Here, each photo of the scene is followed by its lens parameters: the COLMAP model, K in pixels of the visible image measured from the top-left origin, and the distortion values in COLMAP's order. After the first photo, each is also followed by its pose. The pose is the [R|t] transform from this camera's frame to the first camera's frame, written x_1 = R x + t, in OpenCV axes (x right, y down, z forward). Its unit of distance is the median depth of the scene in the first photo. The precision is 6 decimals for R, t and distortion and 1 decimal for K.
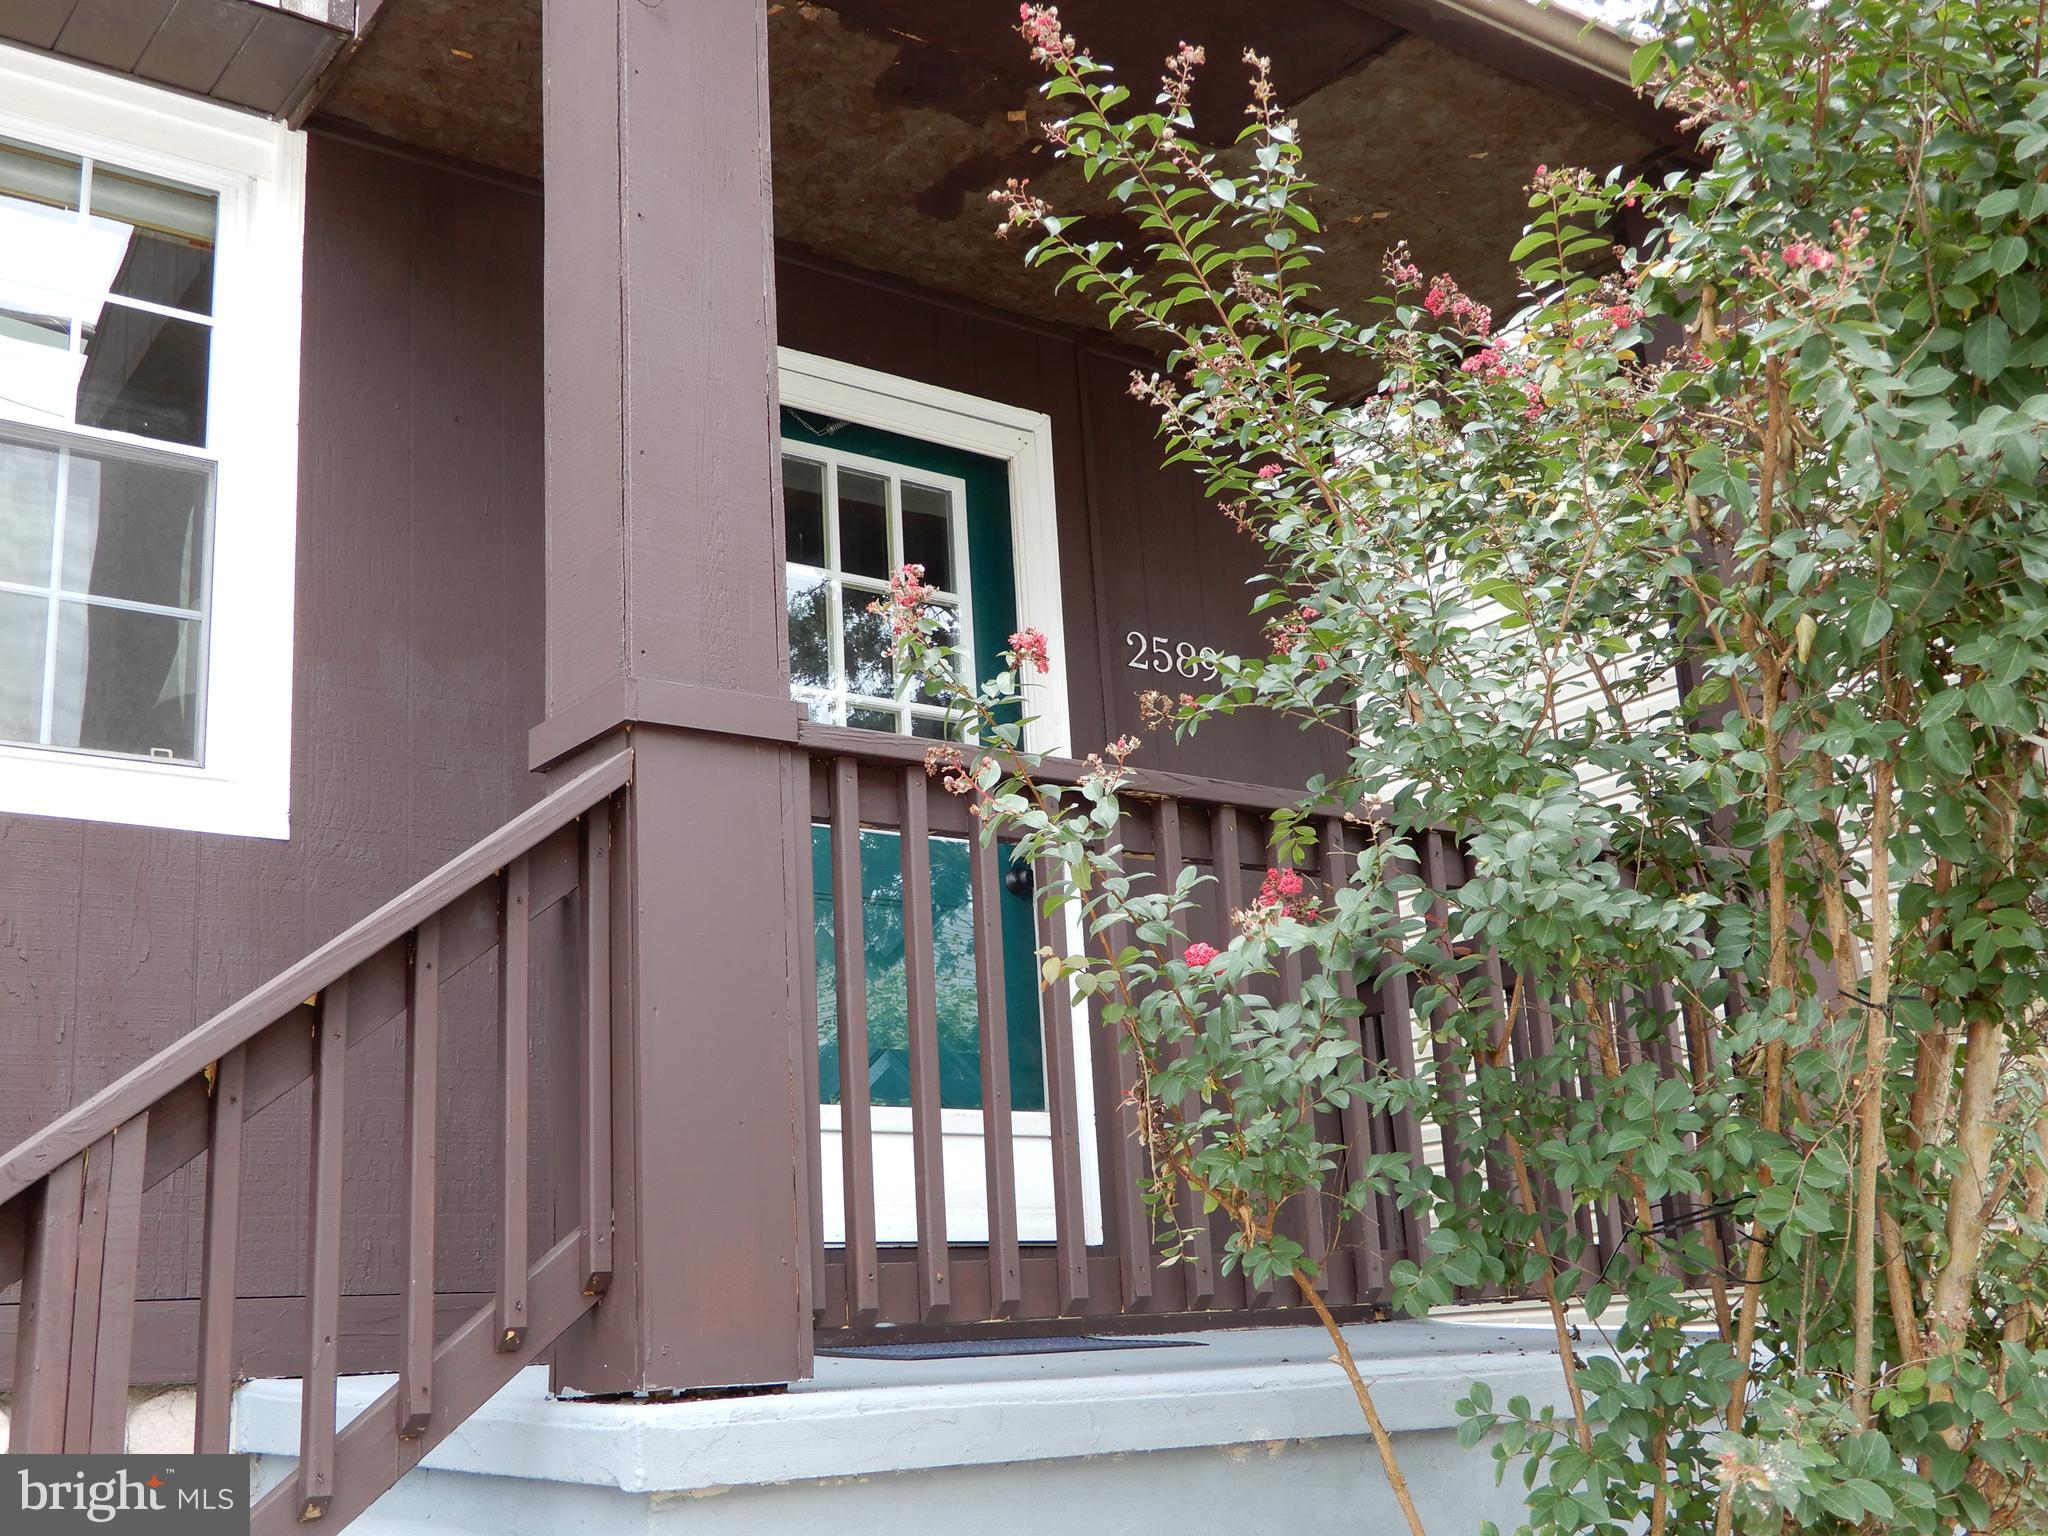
lens RADIAL K [[2226.6, 0, 1024.0], [0, 2226.6, 768.0], [0, 0, 1]] dist [0.010586, -0.018746]
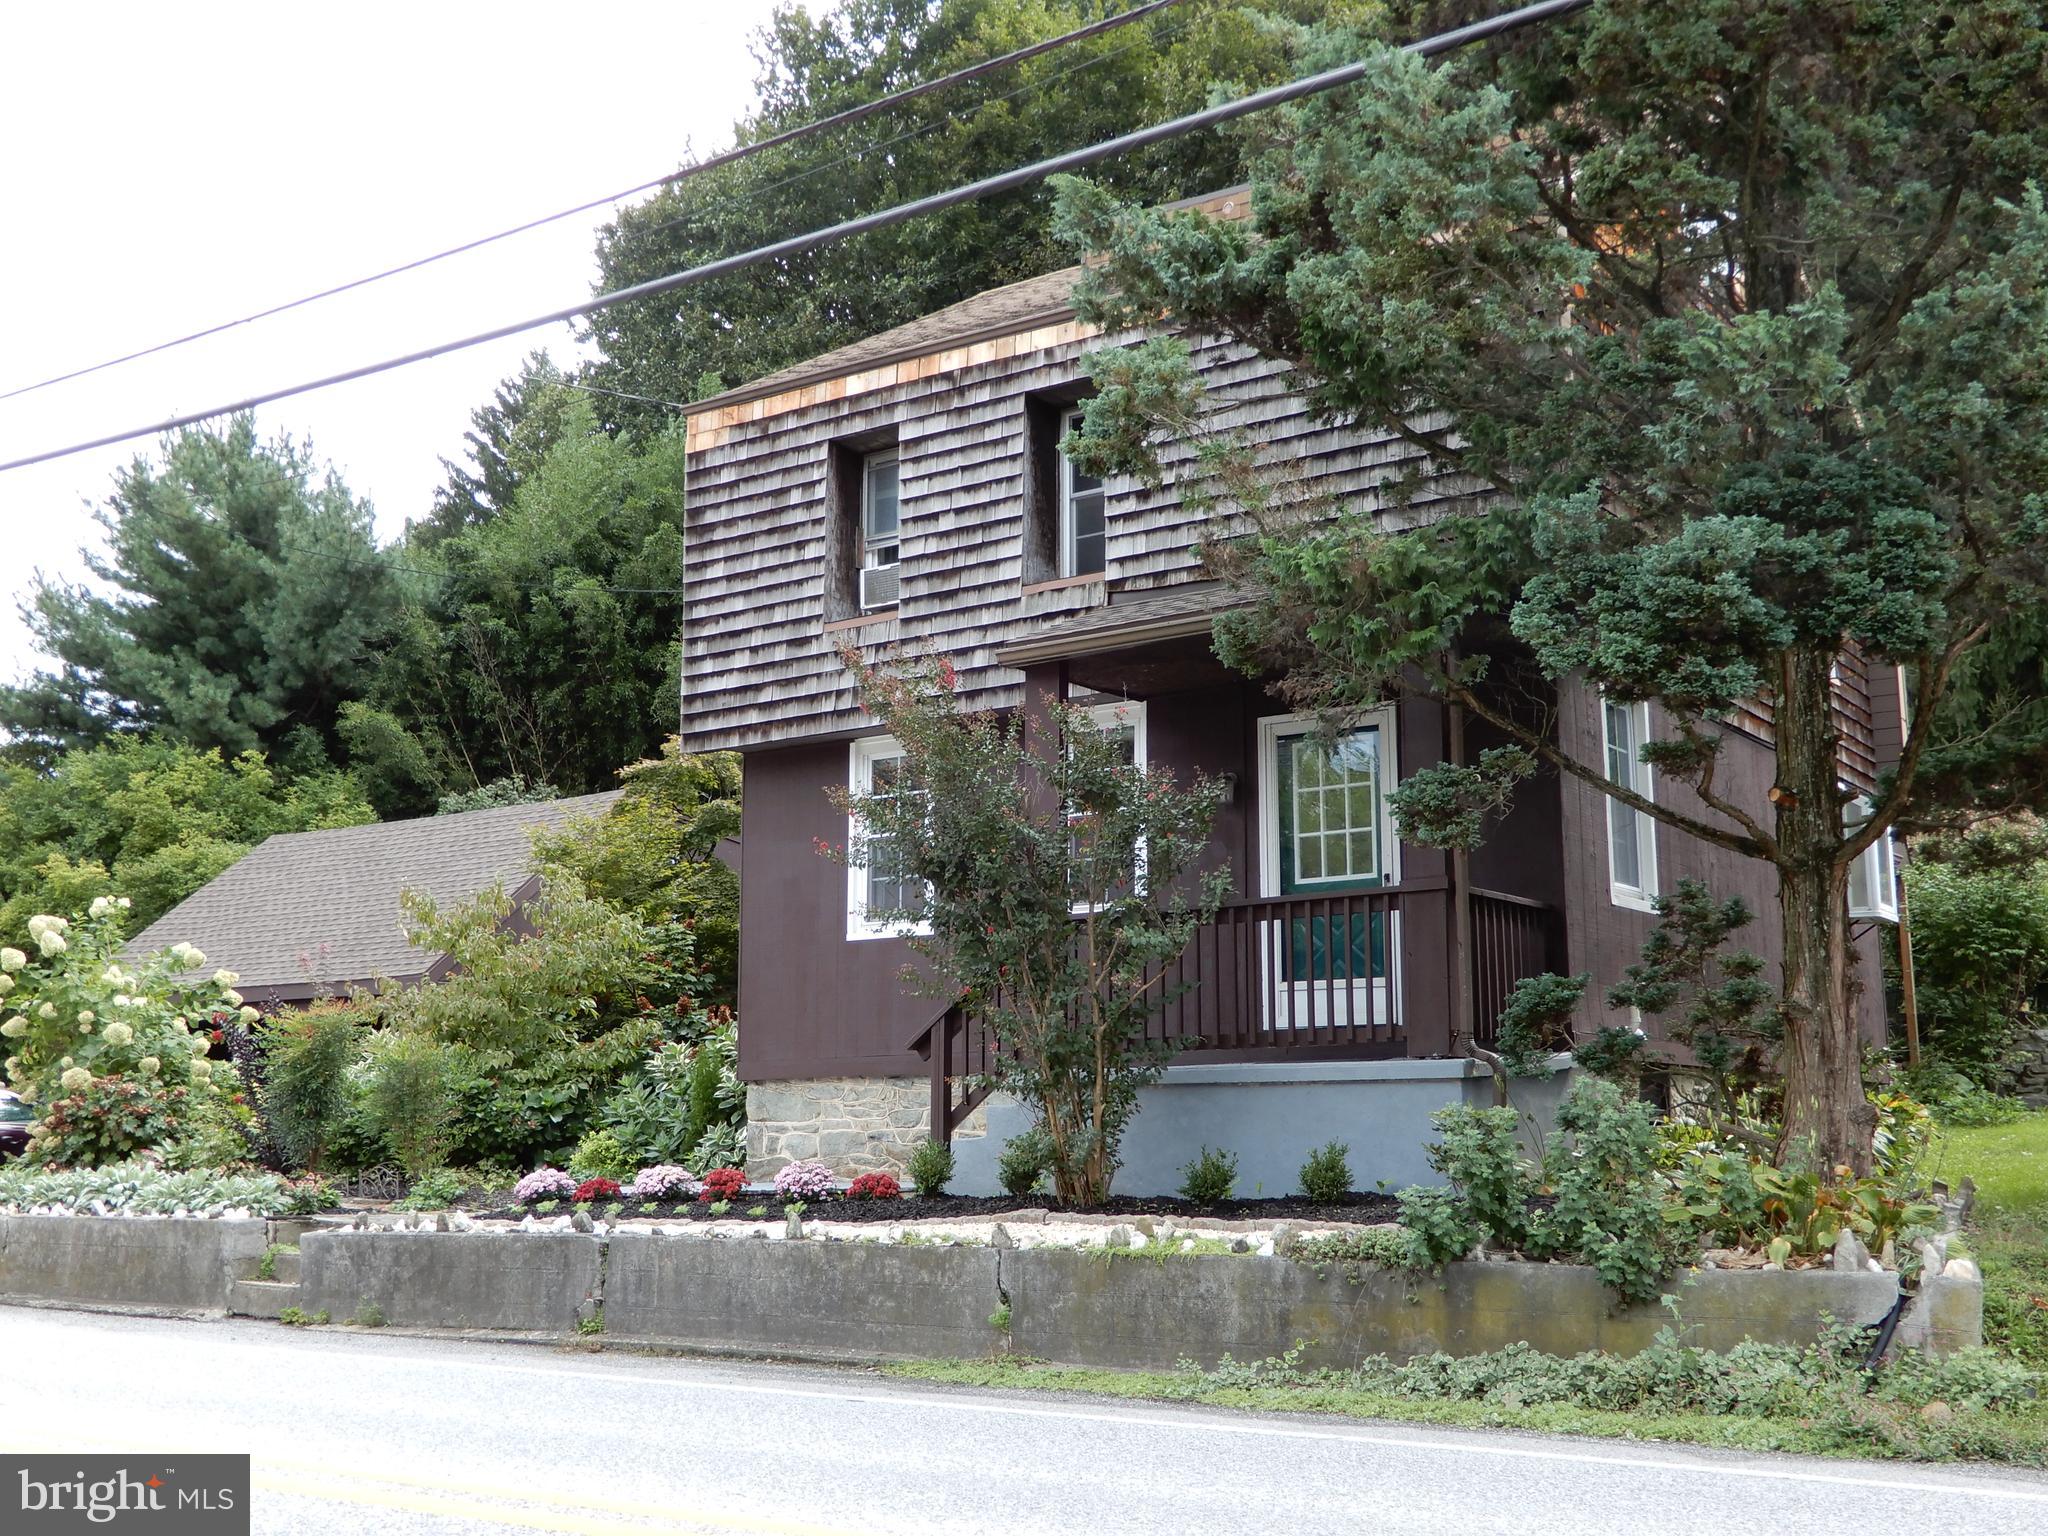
lens RADIAL K [[2226.6, 0, 1024.0], [0, 2226.6, 768.0], [0, 0, 1]] dist [0.010586, -0.018746]
pose [[0.316539, -0.109624, -0.942224, 2.640474], [0.231549, 0.972182, -0.035321, -0.110482], [0.919885, -0.206990, 0.333117, -0.291134]]
